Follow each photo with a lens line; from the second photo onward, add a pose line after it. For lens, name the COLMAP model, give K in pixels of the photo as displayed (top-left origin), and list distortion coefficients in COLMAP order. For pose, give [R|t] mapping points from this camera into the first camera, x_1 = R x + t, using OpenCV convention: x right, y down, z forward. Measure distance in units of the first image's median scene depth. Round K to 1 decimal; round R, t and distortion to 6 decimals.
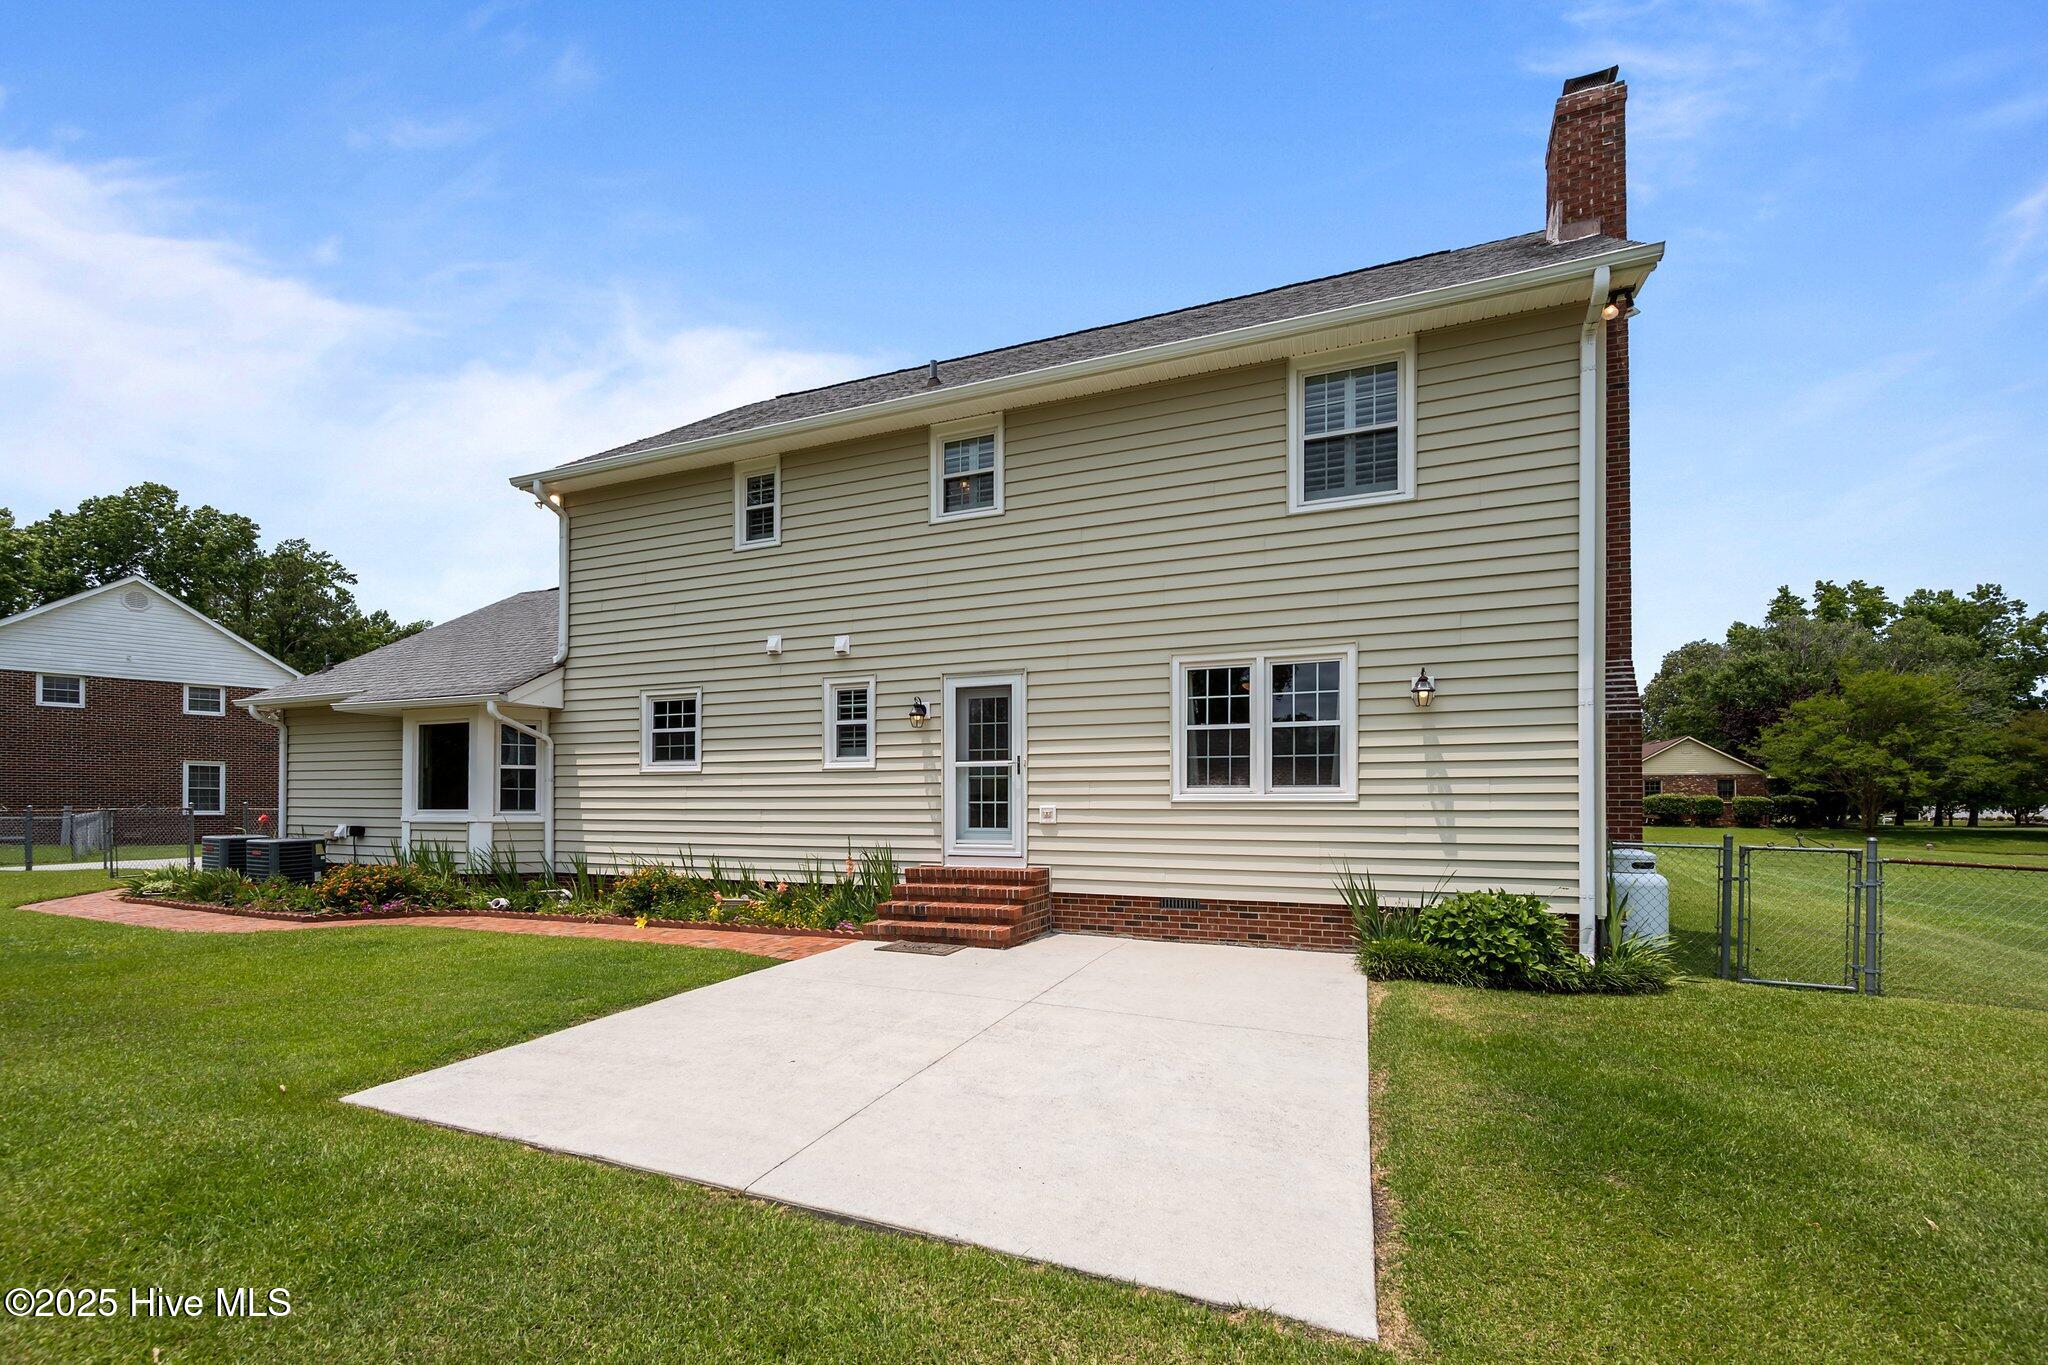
lens RADIAL K [[854.3, 0, 1016.6], [0, 854.3, 800.8], [0, 0, 1]] dist [0.002738, 0.000385]
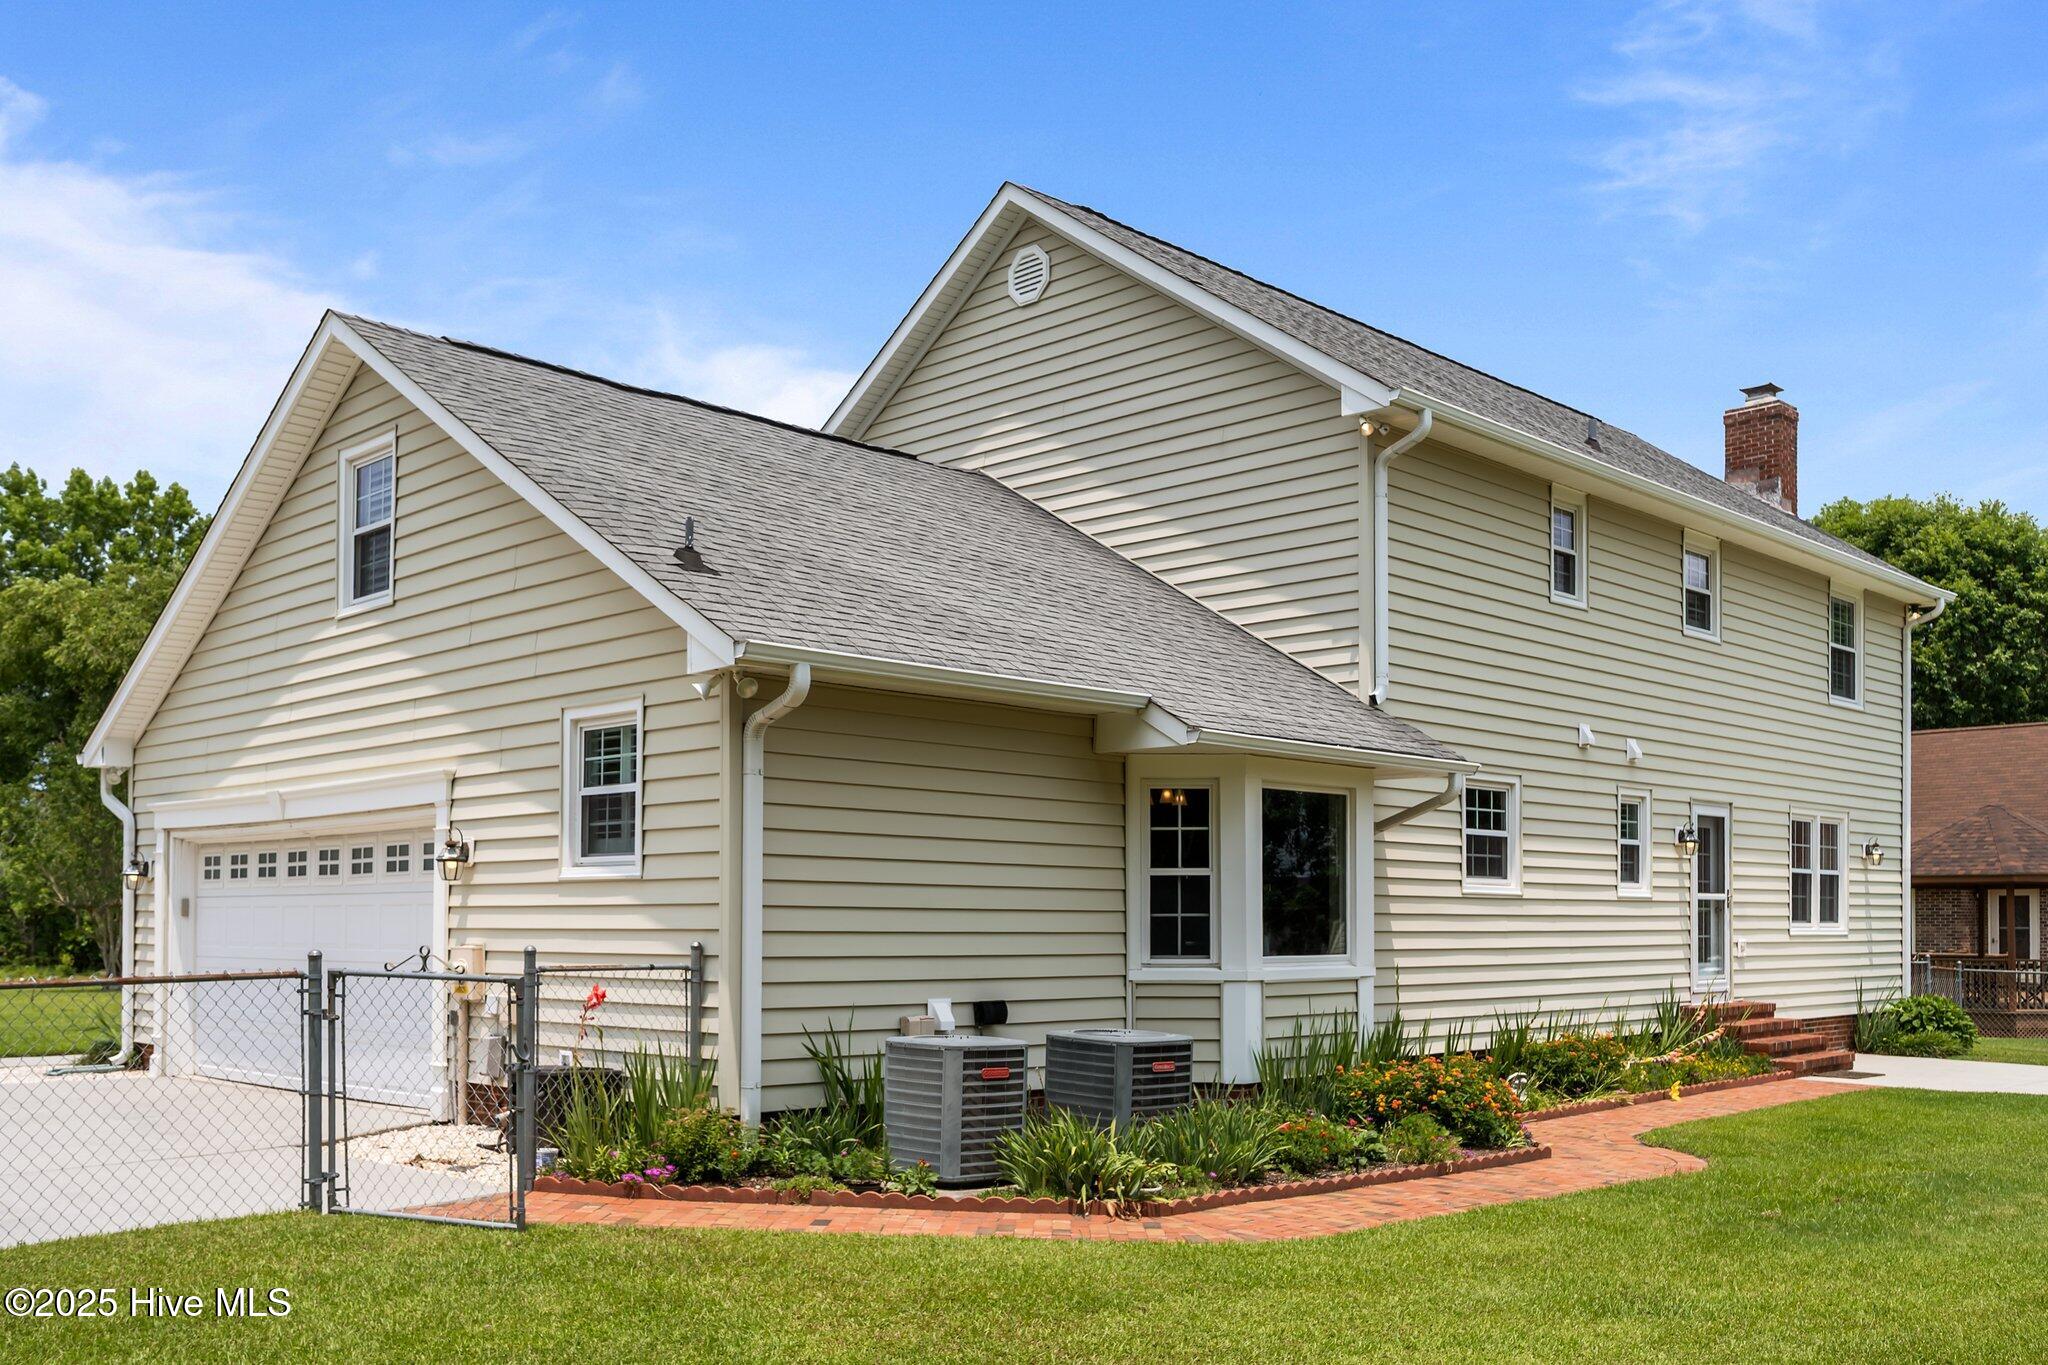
lens RADIAL K [[1839.7, 0, 1059.5], [0, 1839.7, 892.4], [0, 0, 1]] dist [0.003577, -0.007156]
pose [[0.367409, 0.015291, 0.929934, -2.212595], [-0.005849, 0.999883, -0.014130, -0.014302], [-0.930041, -0.000248, 0.367456, 0.906906]]
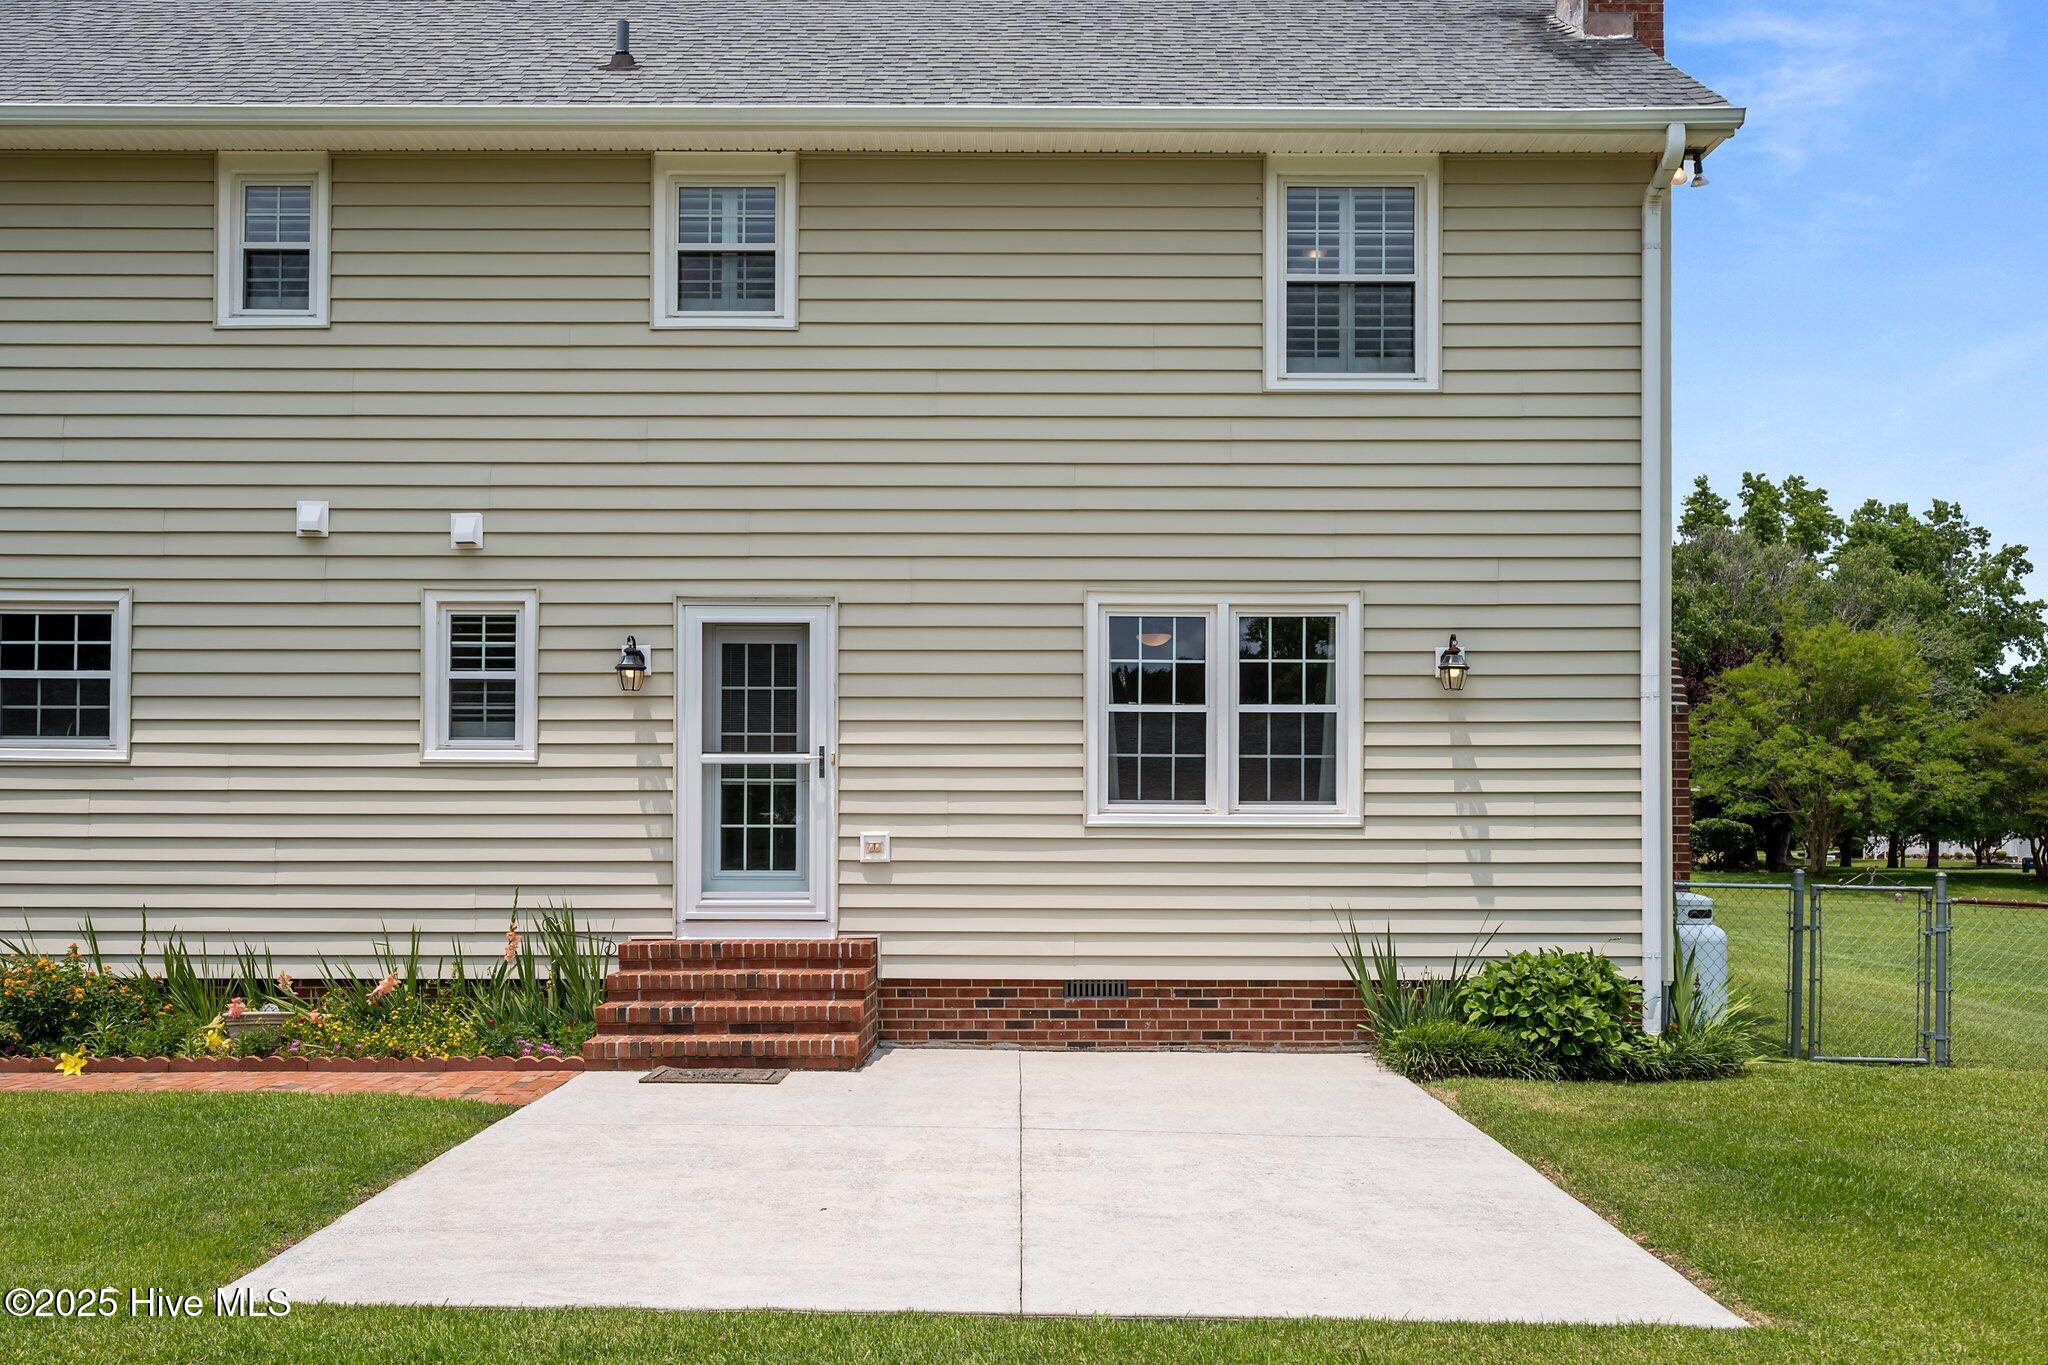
lens RADIAL K [[1839.7, 0, 1017.7], [0, 1839.7, 801.2], [0, 0, 1]] dist [0.003577, -0.007156]
pose [[0.926102, 0.008363, 0.377181, -0.335579], [-0.003810, 0.999911, -0.012817, 0.000457], [-0.377255, 0.010433, 0.926051, -0.203618]]
